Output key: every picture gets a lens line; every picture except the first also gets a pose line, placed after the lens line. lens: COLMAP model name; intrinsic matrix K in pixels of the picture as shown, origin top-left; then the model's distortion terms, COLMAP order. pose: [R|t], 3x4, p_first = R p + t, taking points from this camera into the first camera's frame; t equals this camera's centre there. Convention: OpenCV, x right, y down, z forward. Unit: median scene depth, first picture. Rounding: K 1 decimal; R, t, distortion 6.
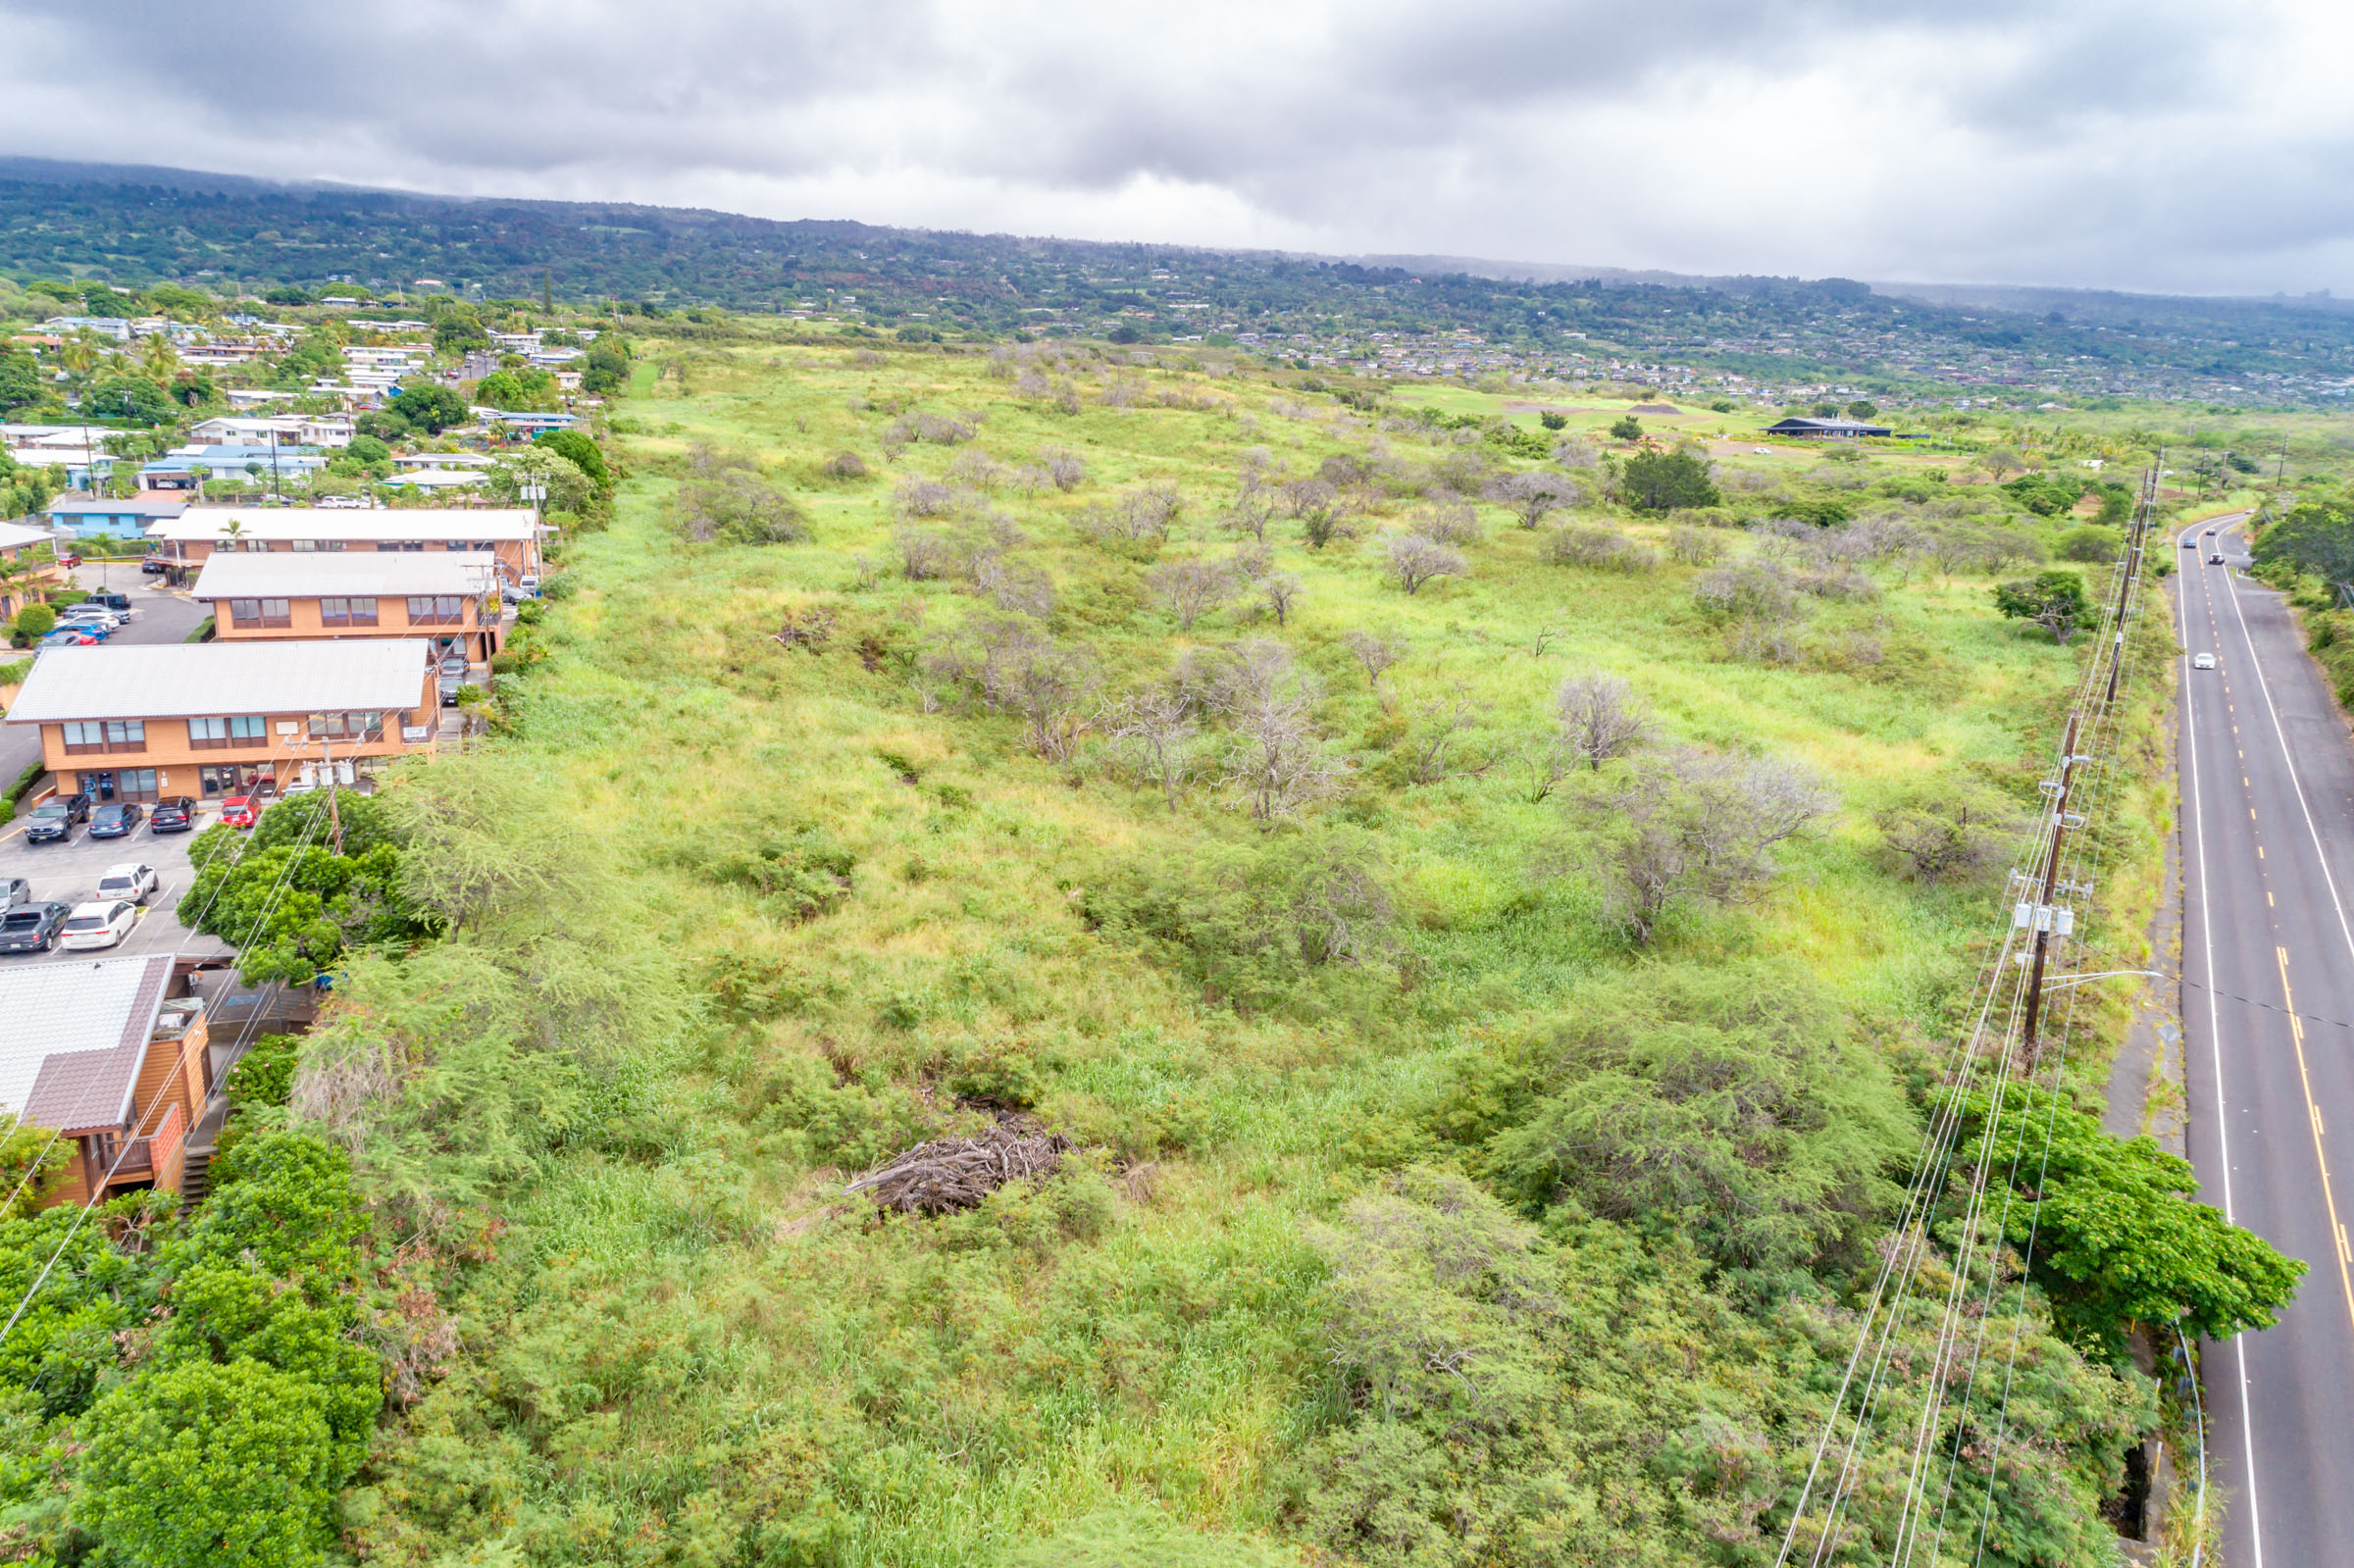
lens RADIAL K [[1572.3, 0, 1184.6], [0, 1572.3, 783.0], [0, 0, 1]] dist [0.003395, 0.008851]
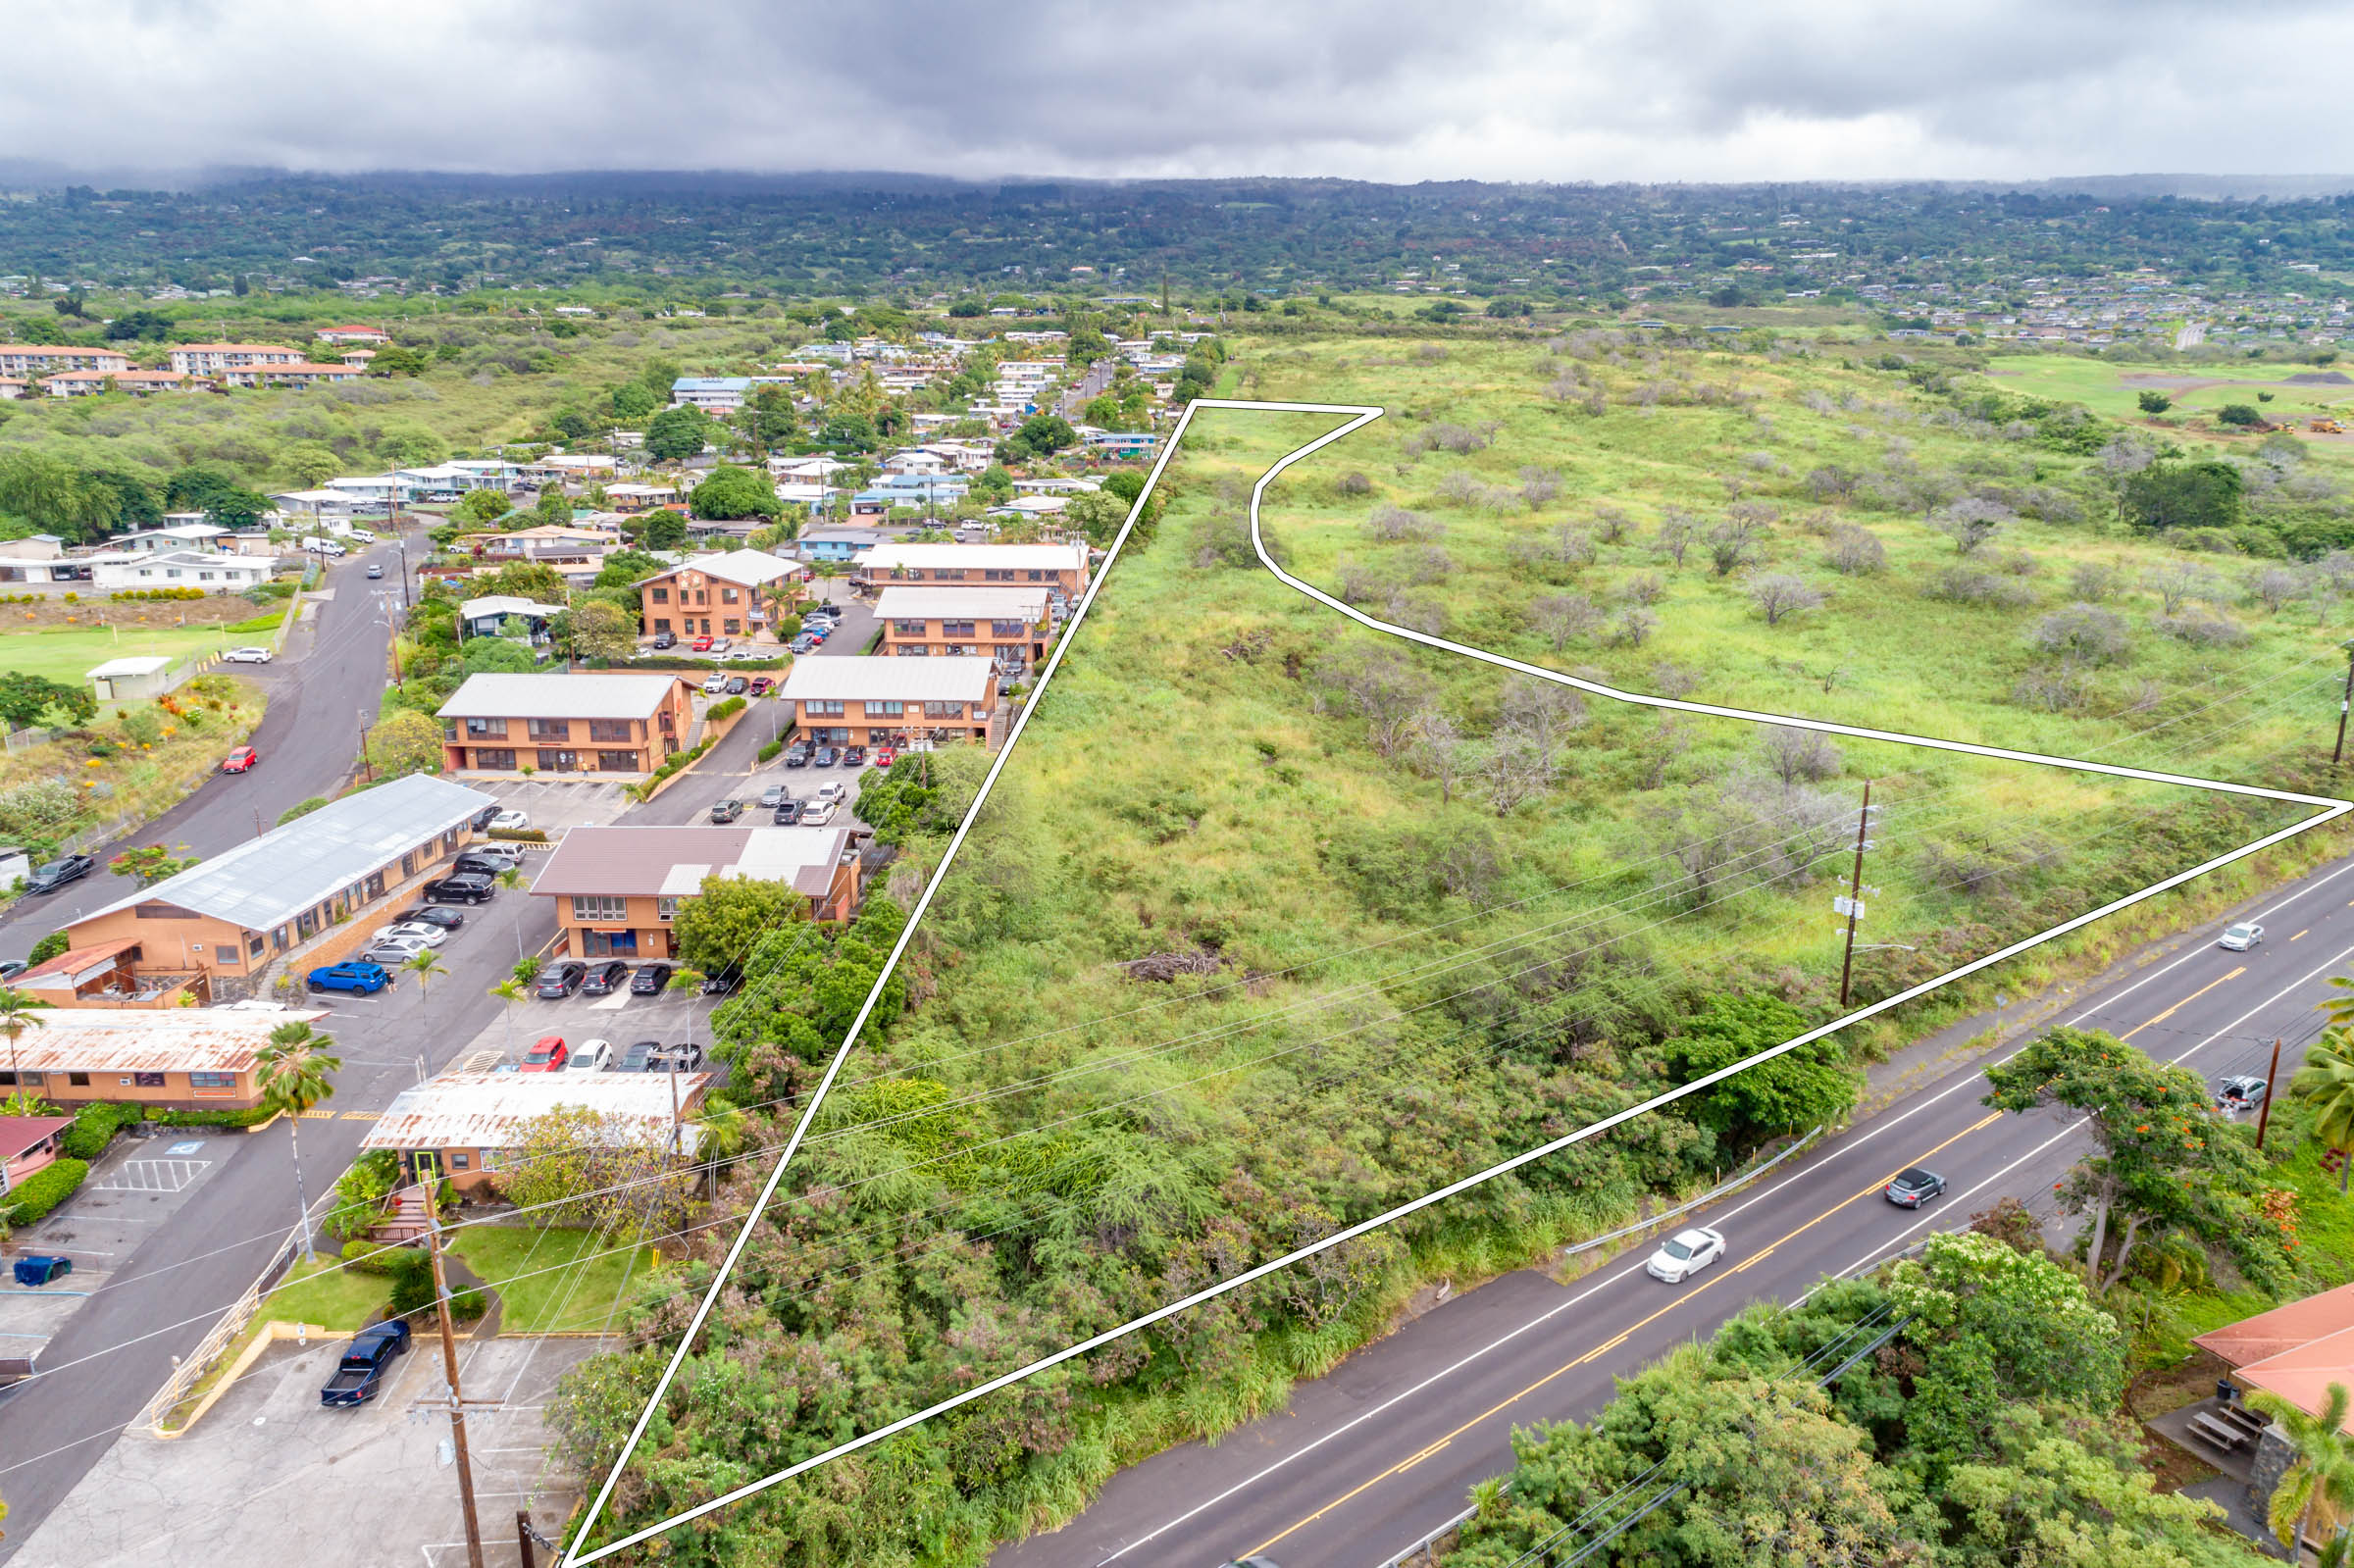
lens RADIAL K [[1572.3, 0, 1174.2], [0, 1572.3, 783.0], [0, 0, 1]] dist [0.003395, 0.008851]
pose [[0.928815, 0.074271, -0.363025, 0.074752], [-0.064349, 0.997151, 0.039367, -0.009143], [0.364915, -0.013205, 0.930947, -0.114519]]
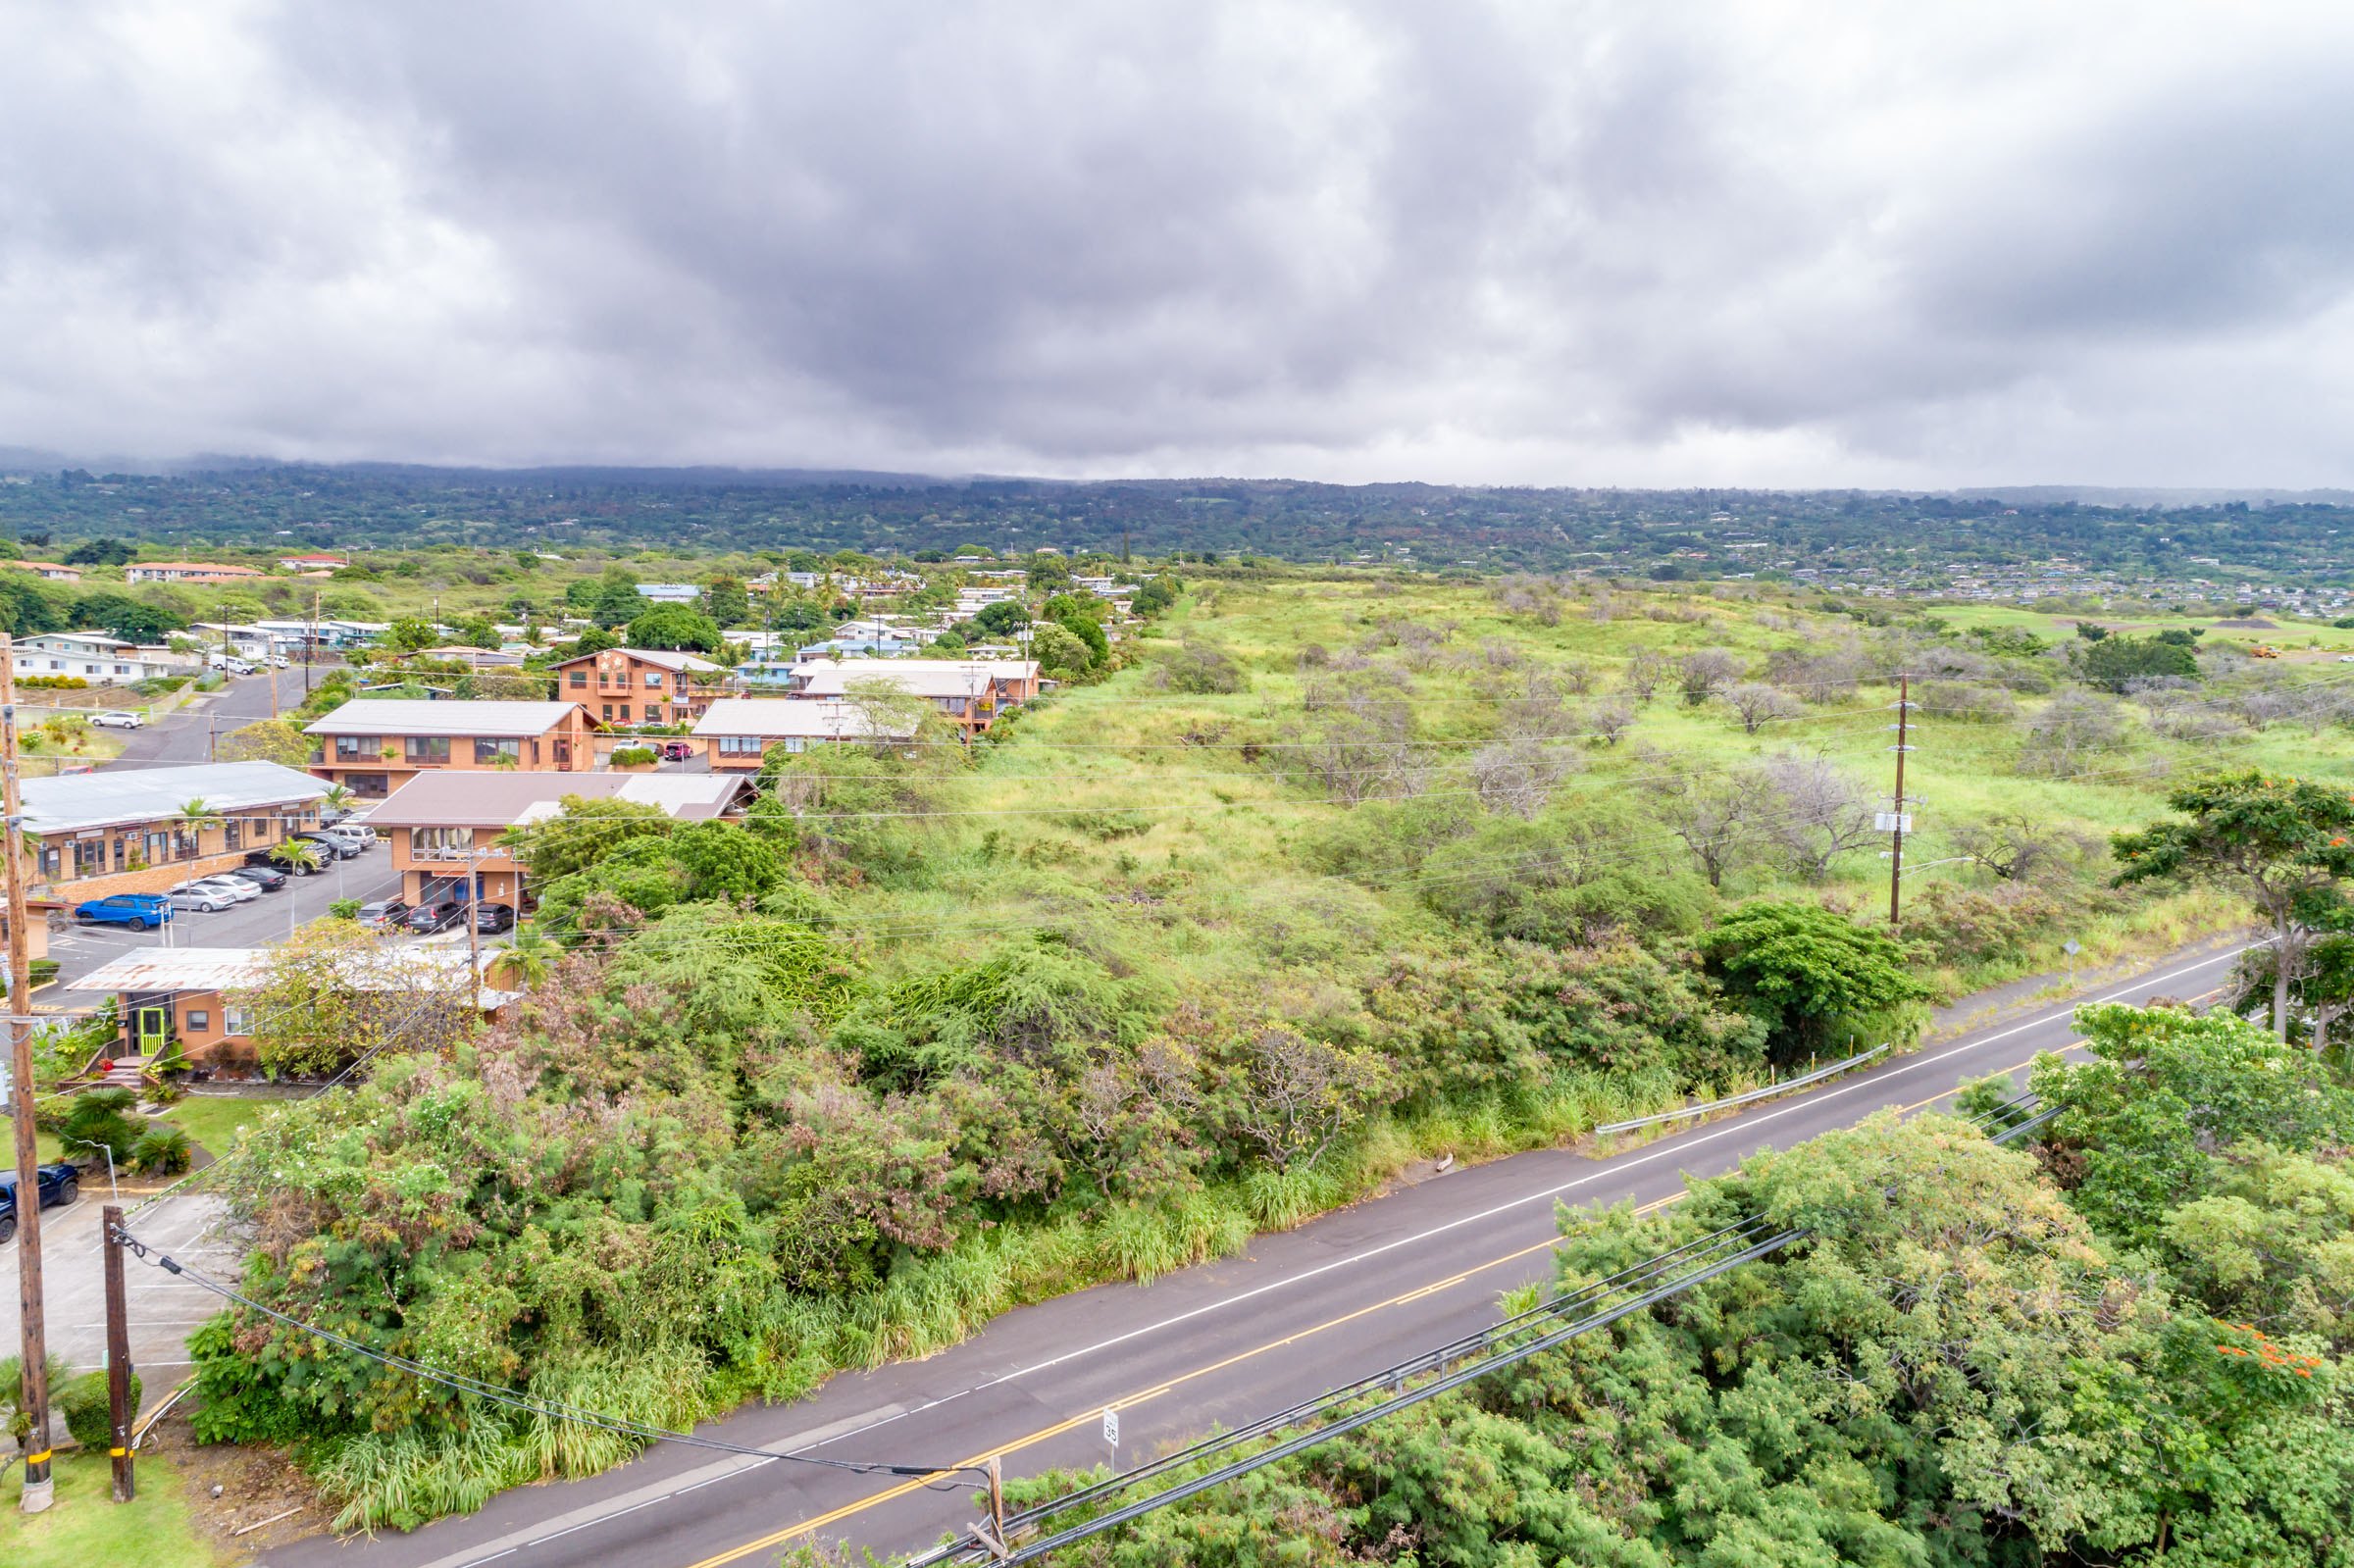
lens RADIAL K [[1572.3, 0, 1174.8], [0, 1572.3, 781.5], [0, 0, 1]] dist [0.003395, 0.008851]
pose [[0.937807, 0.015655, -0.346805, 0.067452], [-0.069044, 0.987437, -0.142132, 0.045515], [0.340223, 0.157237, 0.927106, -0.078184]]
